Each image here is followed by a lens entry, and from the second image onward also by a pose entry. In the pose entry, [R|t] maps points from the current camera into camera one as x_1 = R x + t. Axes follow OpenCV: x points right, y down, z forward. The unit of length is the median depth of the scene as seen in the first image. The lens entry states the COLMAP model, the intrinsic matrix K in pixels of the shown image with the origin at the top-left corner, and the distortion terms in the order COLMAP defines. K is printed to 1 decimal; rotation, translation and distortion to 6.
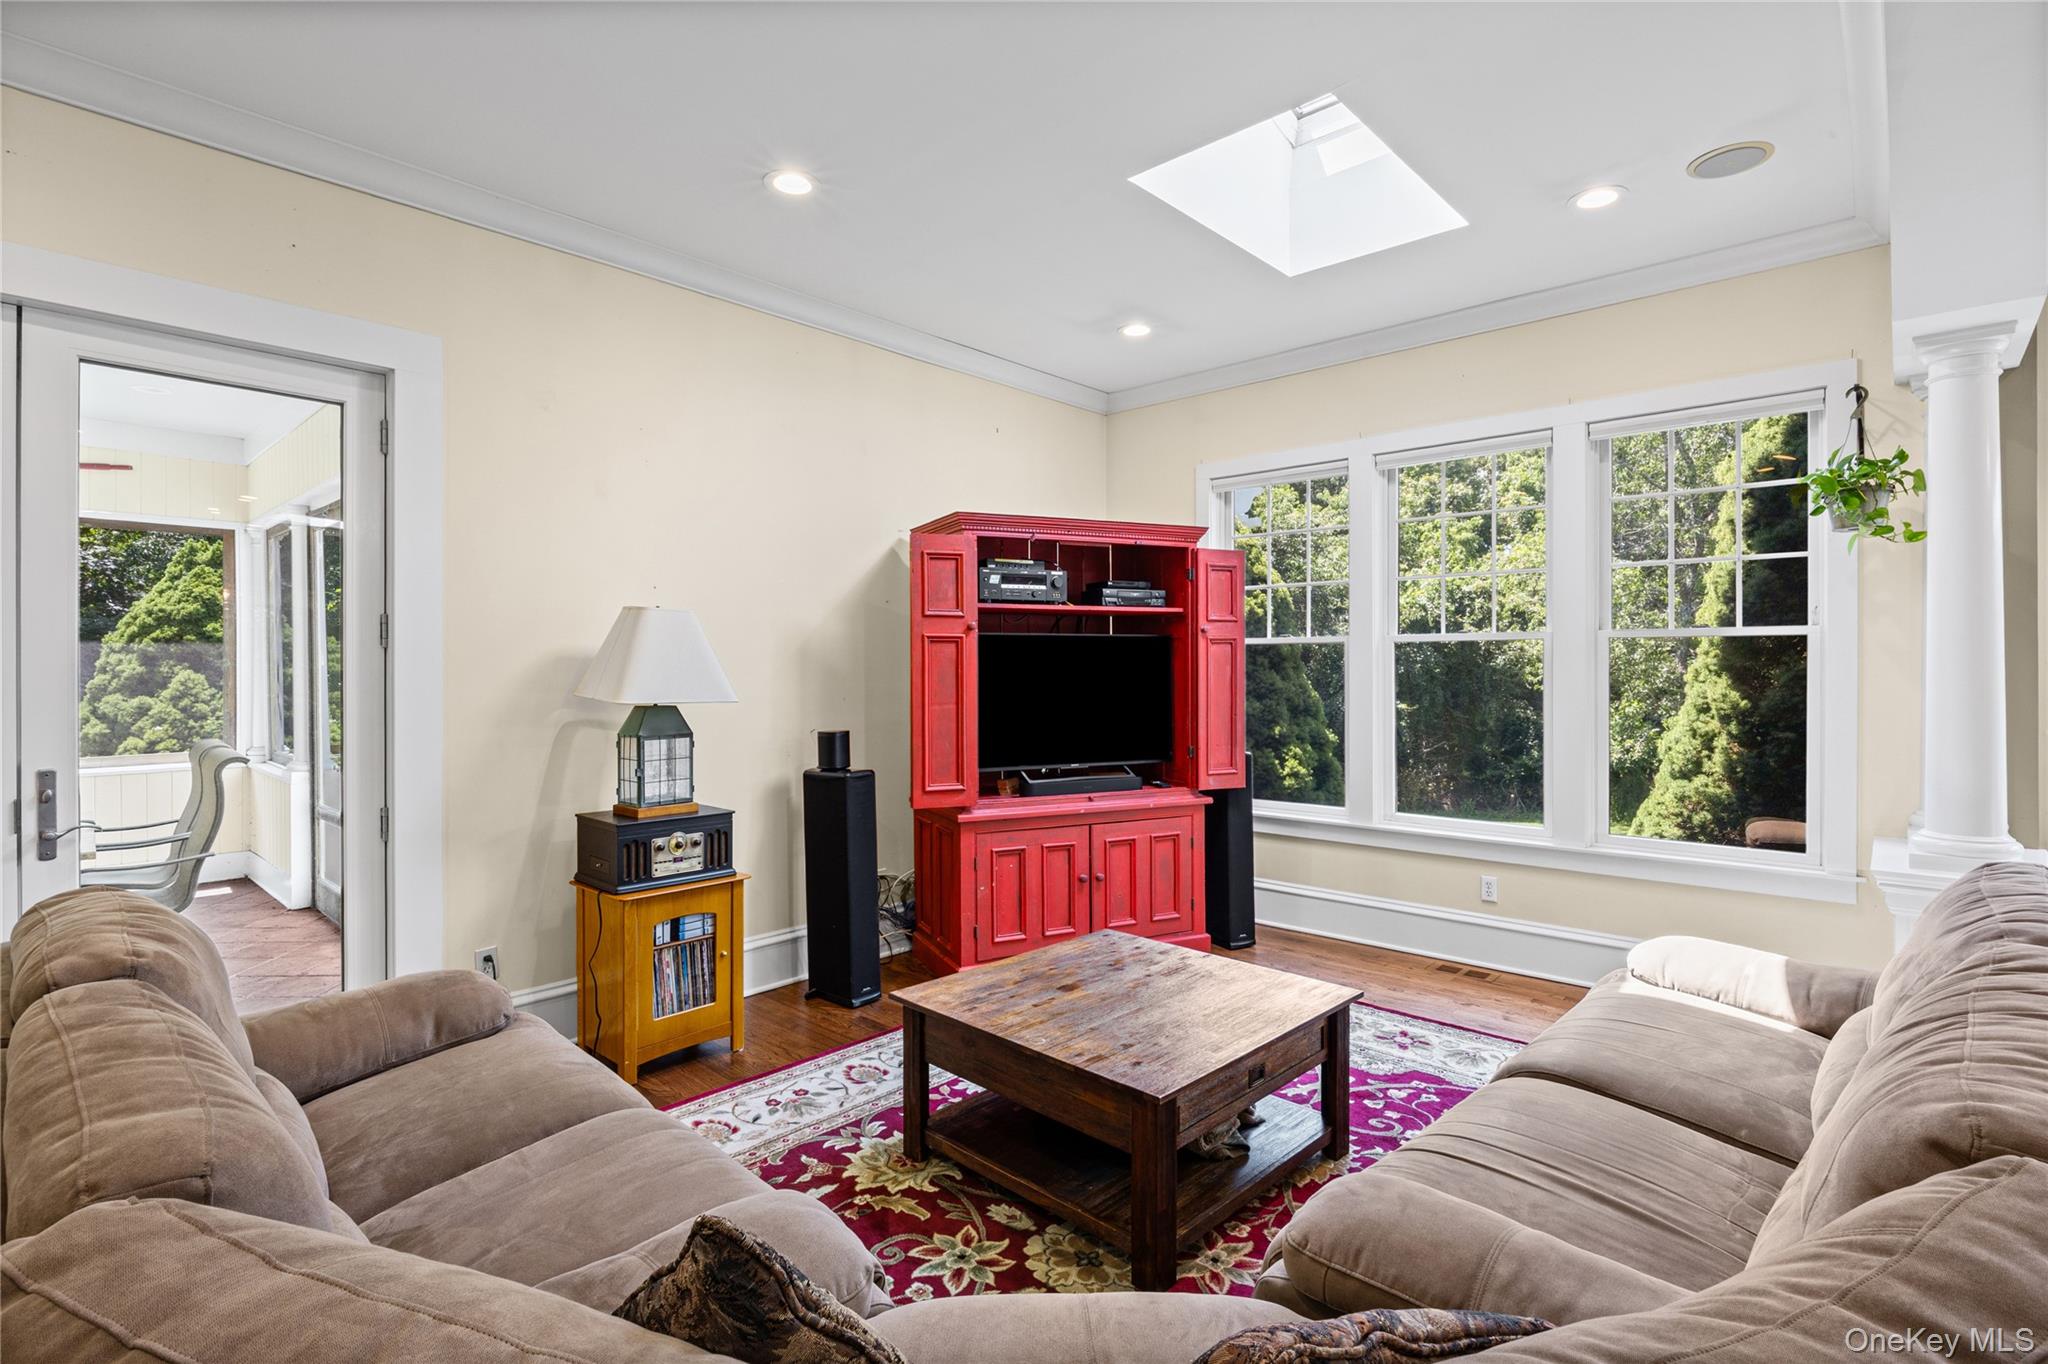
lens RADIAL K [[980.2, 0, 1019.2], [0, 980.2, 670.7], [0, 0, 1]] dist [-0.010974, -0.000399]
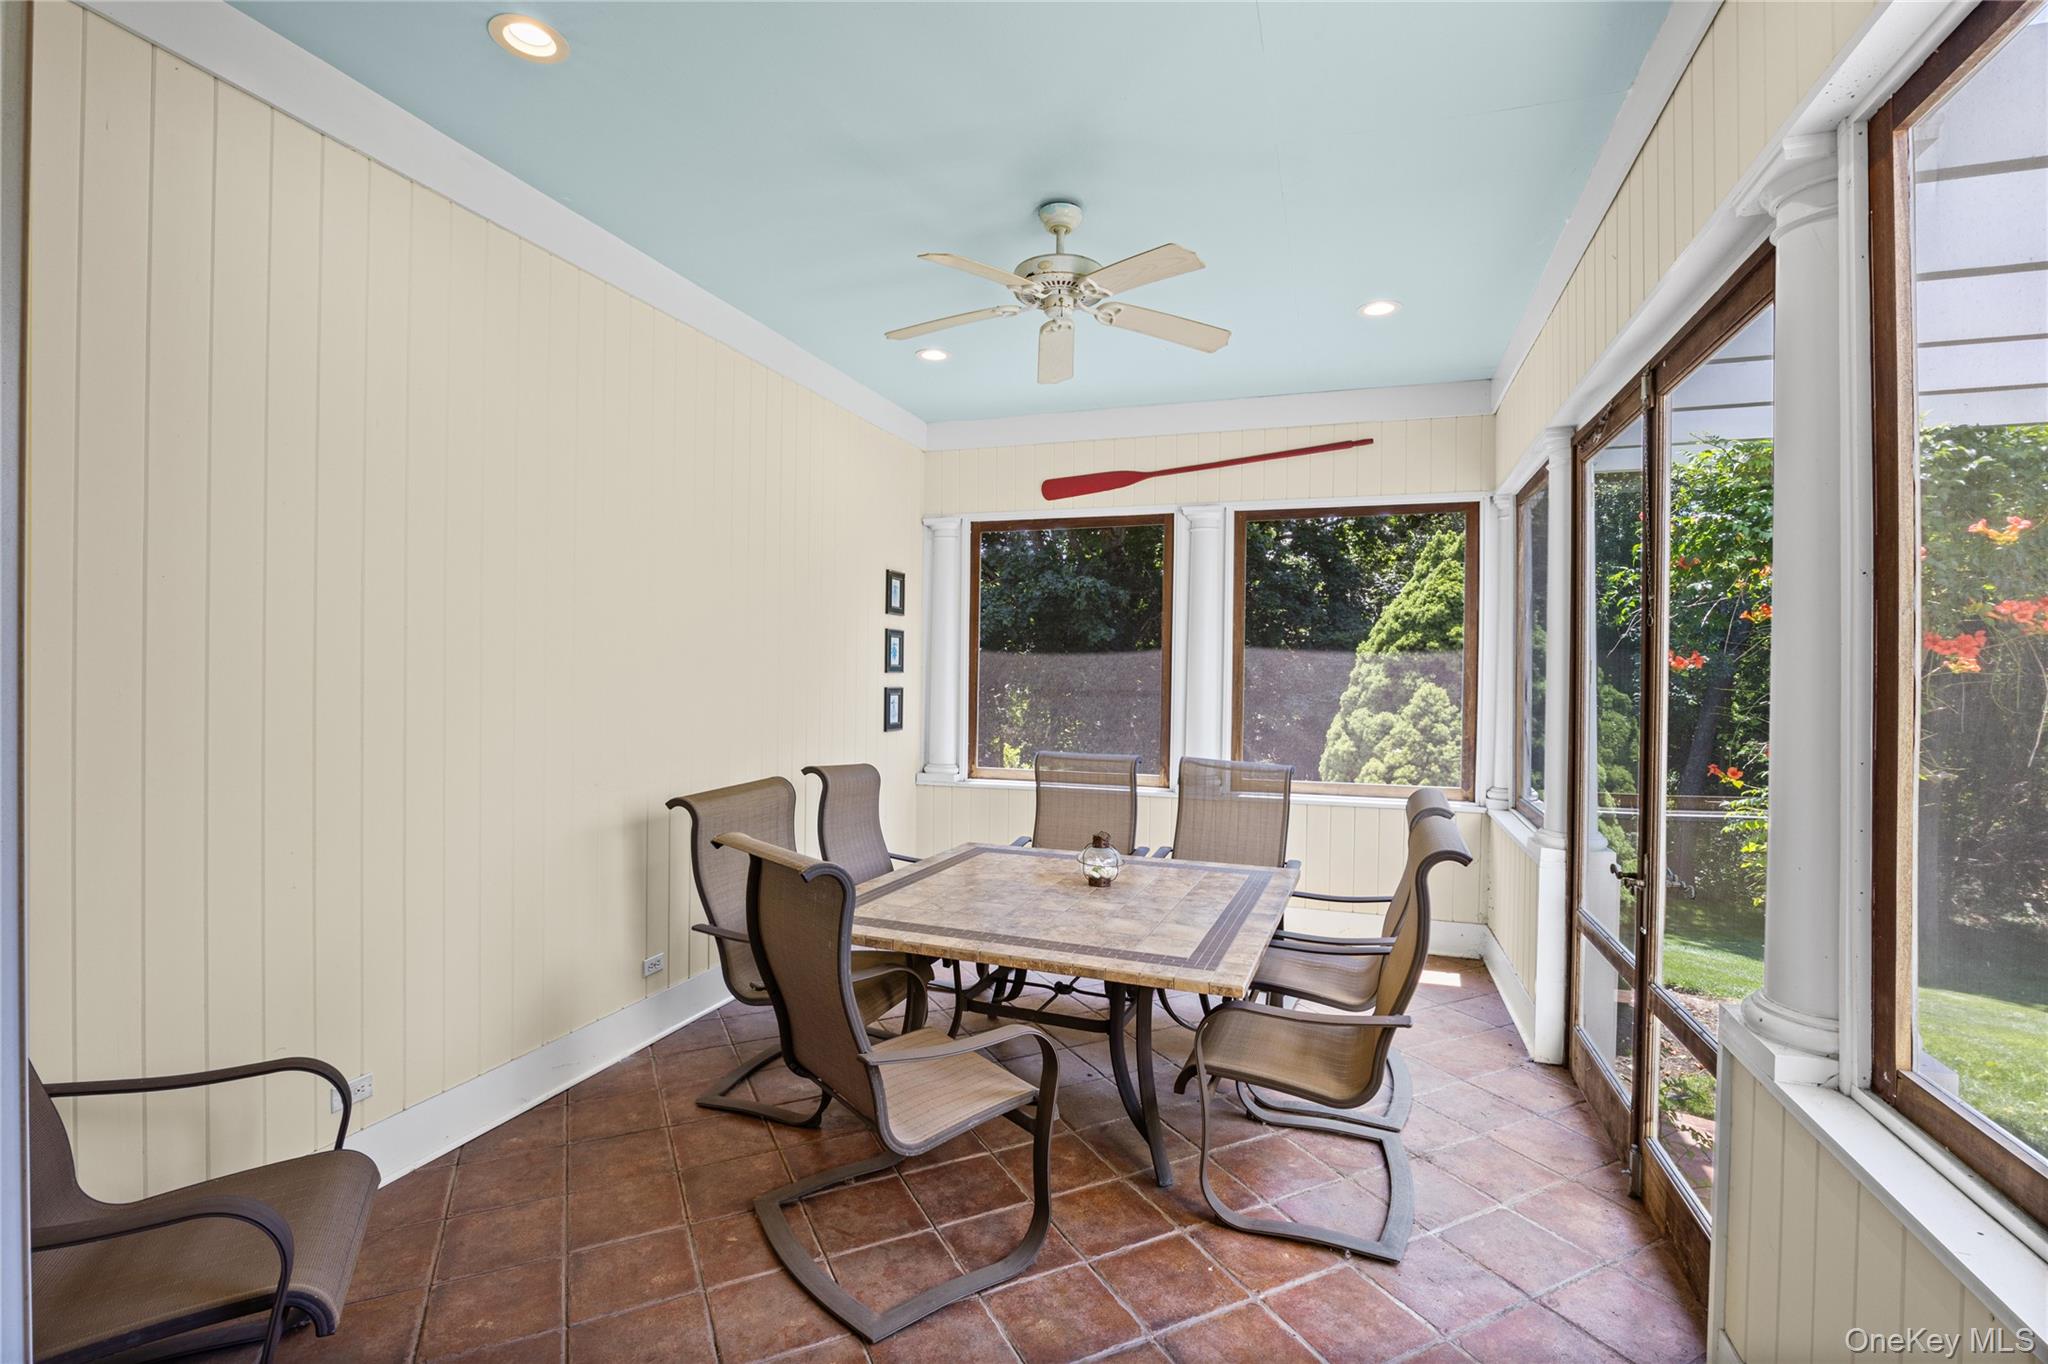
lens RADIAL K [[980.2, 0, 1012.7], [0, 980.2, 684.7], [0, 0, 1]] dist [-0.010974, -0.000399]
pose [[0.420516, 0.017669, -0.907113, -0.239569], [-0.017131, 0.999787, 0.011532, -0.002771], [0.907123, 0.010691, 0.420729, 0.316781]]
